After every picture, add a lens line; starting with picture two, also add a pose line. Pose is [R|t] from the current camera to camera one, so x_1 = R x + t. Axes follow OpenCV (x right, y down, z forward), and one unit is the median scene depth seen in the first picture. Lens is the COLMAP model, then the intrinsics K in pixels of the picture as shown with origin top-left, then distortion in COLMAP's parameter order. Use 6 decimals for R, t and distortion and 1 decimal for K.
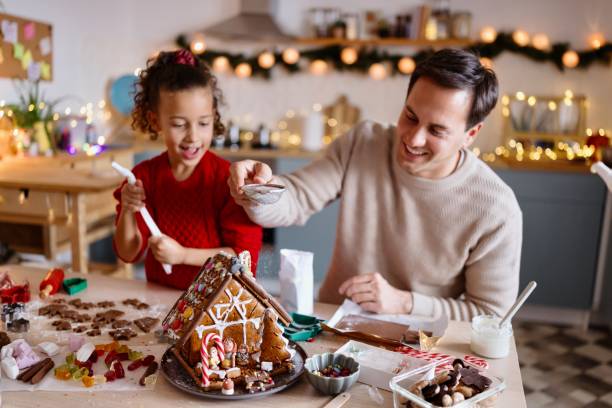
lens RADIAL K [[578.4, 0, 307.6], [0, 578.4, 205.9], [0, 0, 1]] dist [-0.012206, -0.013843]
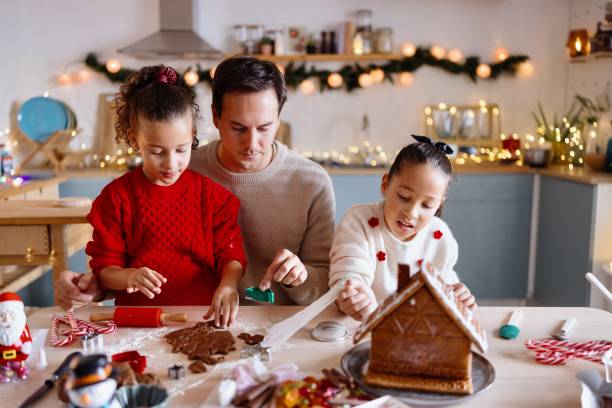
lens RADIAL K [[575.9, 0, 305.5], [0, 575.9, 212.8], [0, 0, 1]] dist [-0.013263, 0.002611]
pose [[0.966173, -0.076240, 0.246368, -0.153930], [0.082682, 0.996449, -0.015894, 0.002441], [-0.244281, 0.035726, 0.969046, 0.034887]]
